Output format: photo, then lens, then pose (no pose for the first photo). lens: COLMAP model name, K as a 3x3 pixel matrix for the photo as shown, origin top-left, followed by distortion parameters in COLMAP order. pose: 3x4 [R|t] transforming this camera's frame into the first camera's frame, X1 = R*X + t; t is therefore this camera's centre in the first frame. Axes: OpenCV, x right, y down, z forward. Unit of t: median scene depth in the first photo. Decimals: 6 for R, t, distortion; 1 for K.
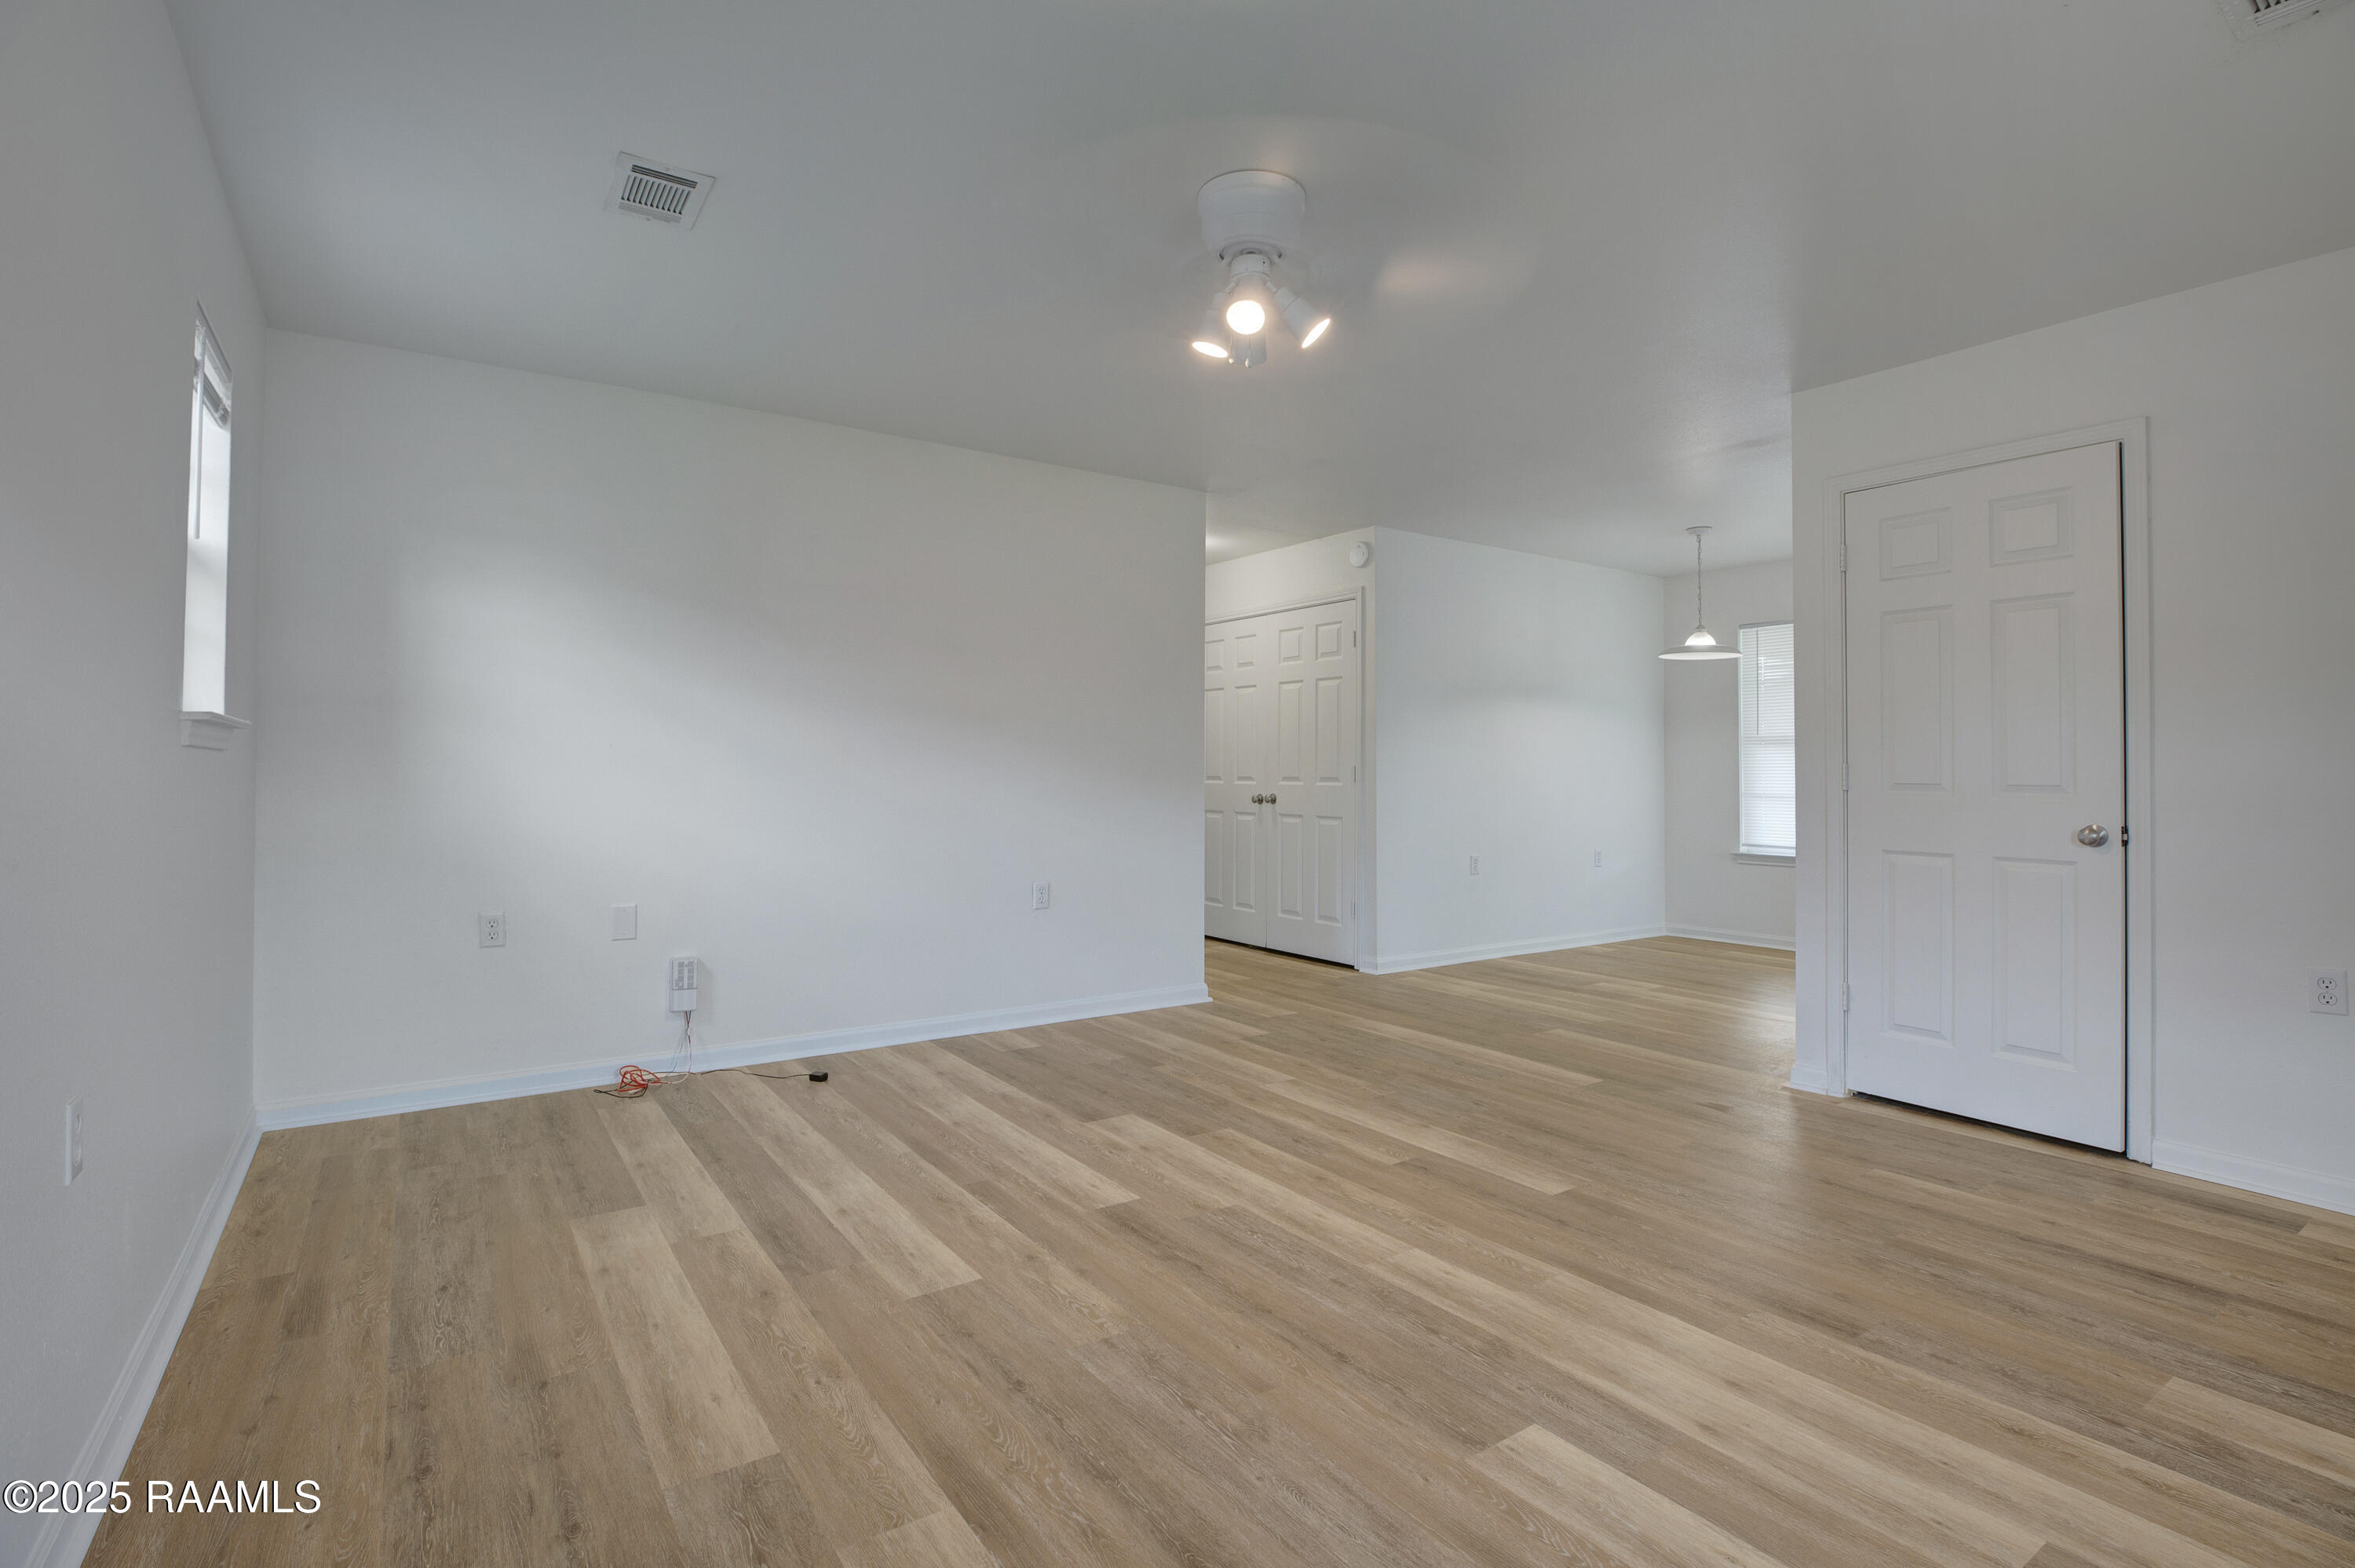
lens RADIAL K [[1292.9, 0, 1173.3], [0, 1292.9, 773.9], [0, 0, 1]] dist [-0.000333, -0.000137]
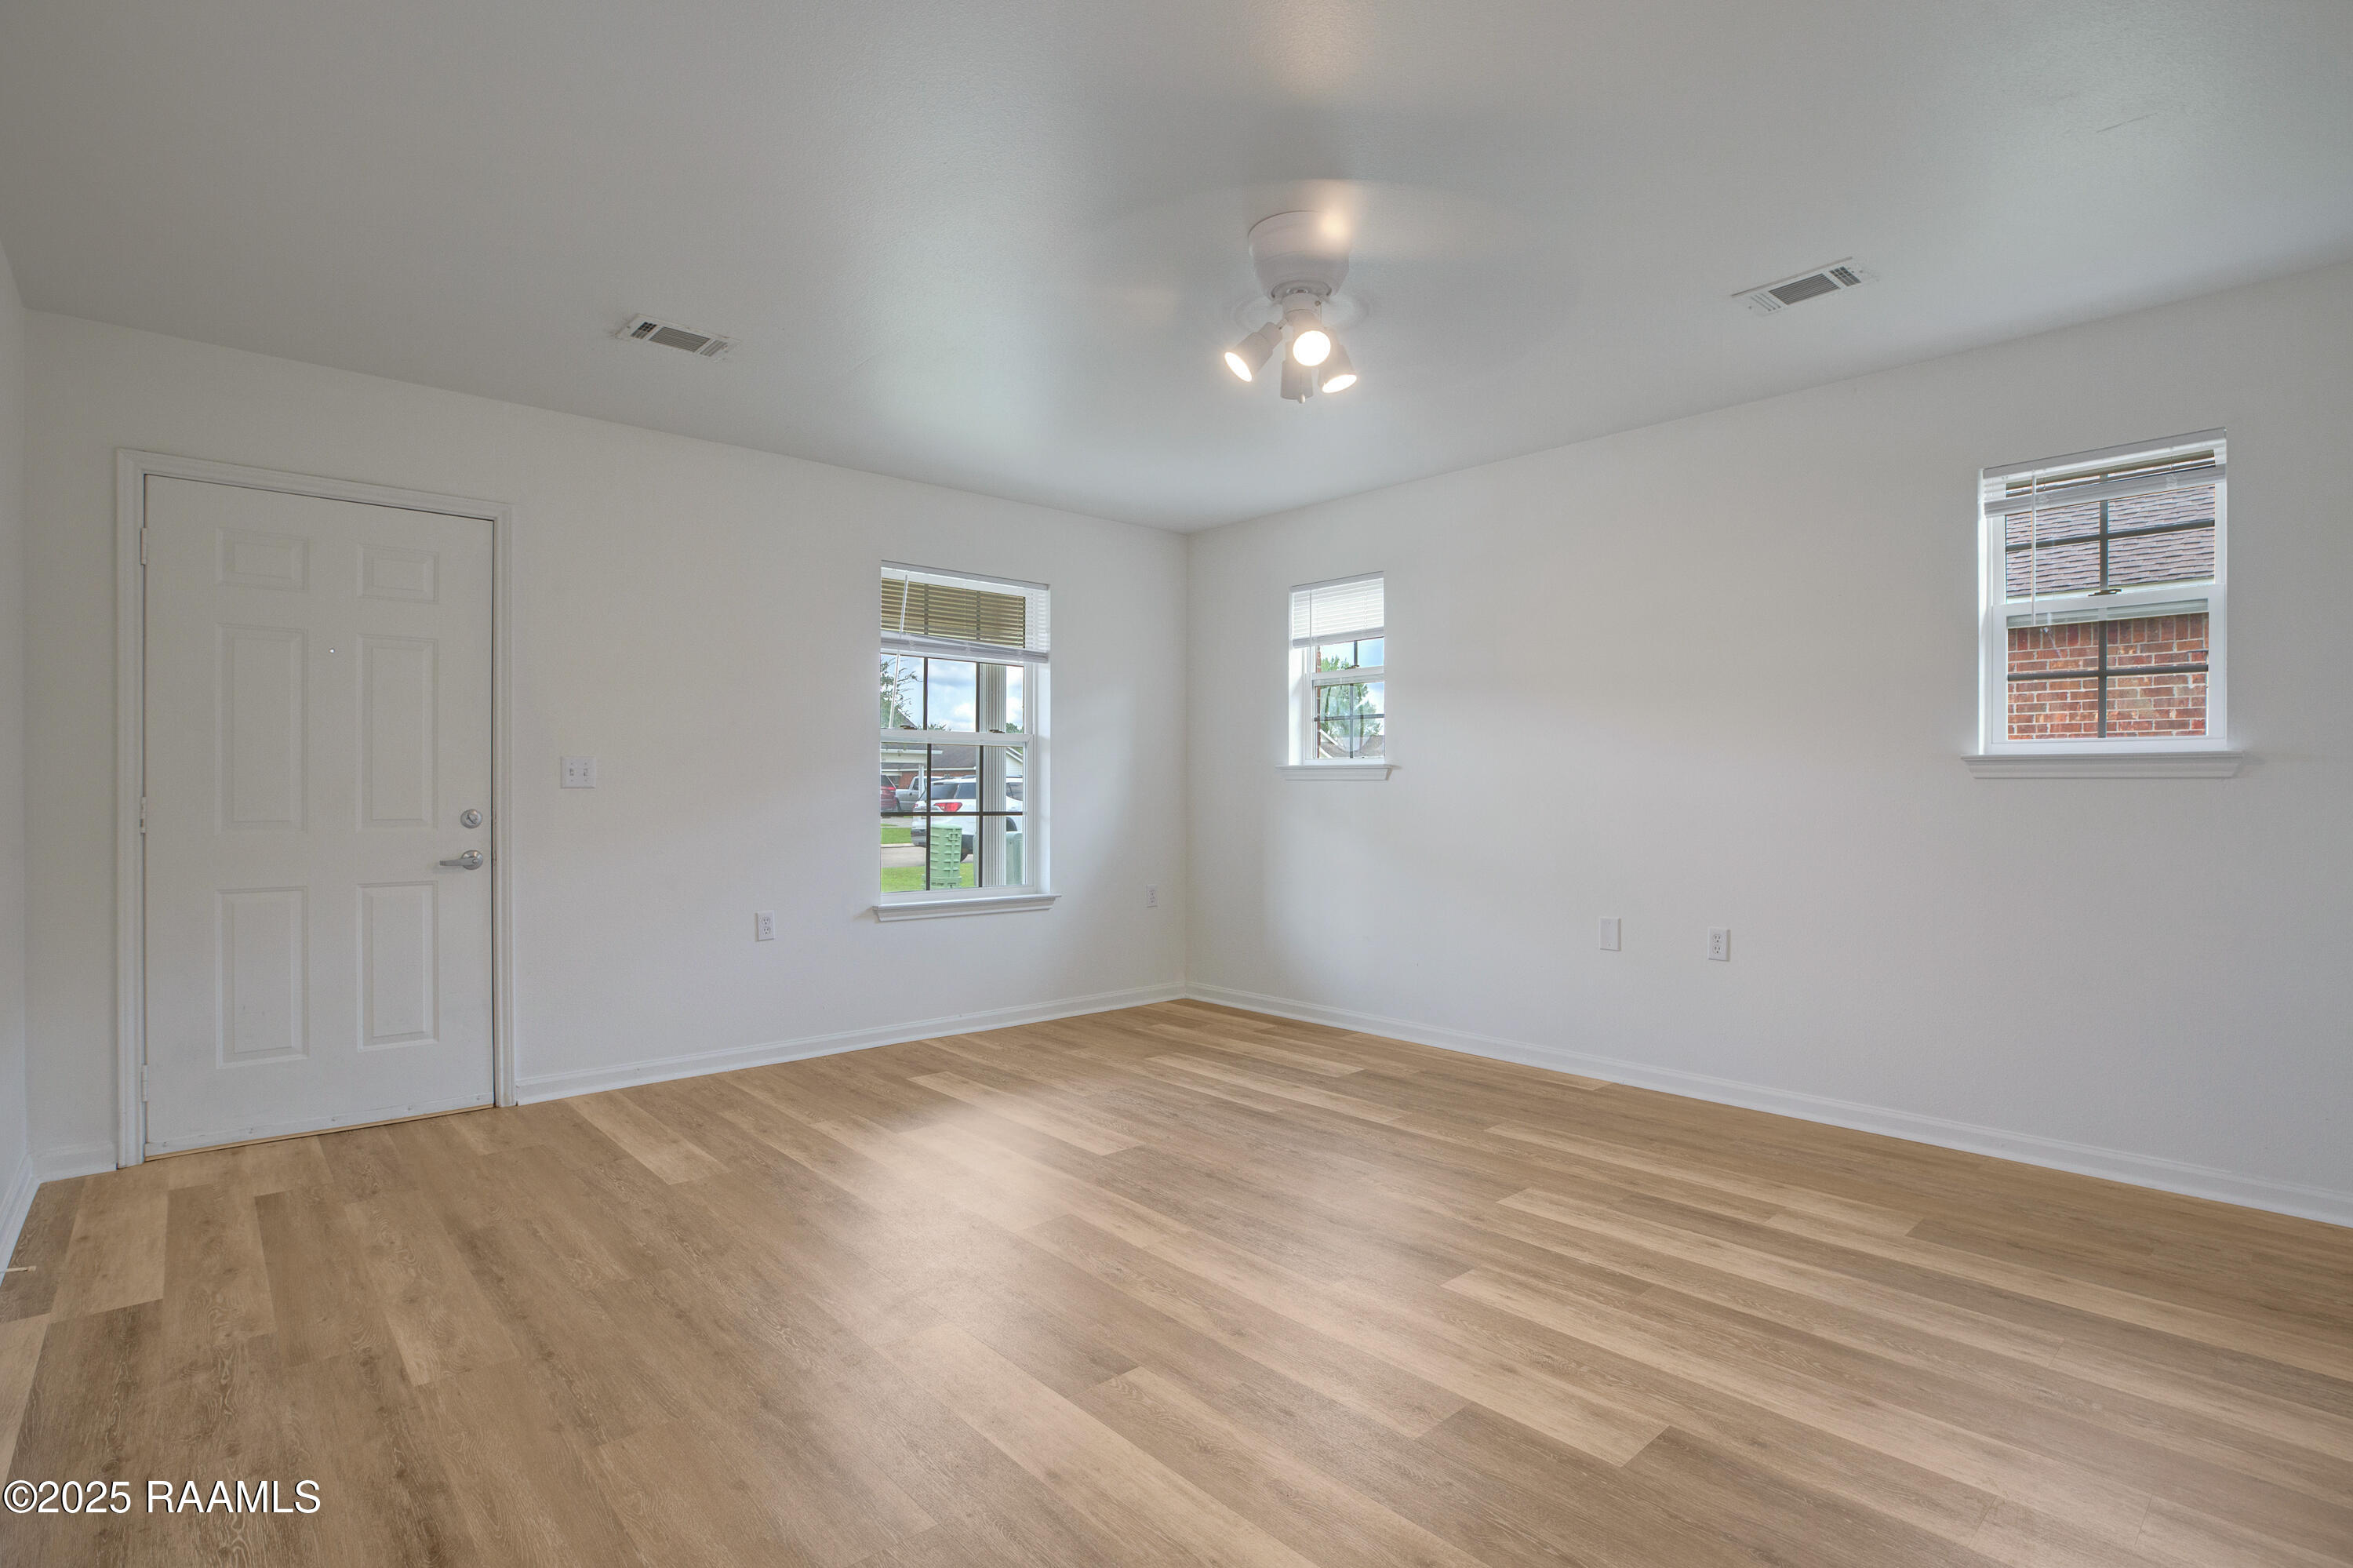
lens RADIAL K [[1292.0, 0, 1181.1], [0, 1292.0, 786.1], [0, 0, 1]] dist [-0.000333, -0.000137]
pose [[-0.993677, -0.007844, -0.112000, 0.264321], [-0.007680, 0.999969, -0.001897, -0.005283], [0.112012, -0.001024, -0.993706, 1.966842]]
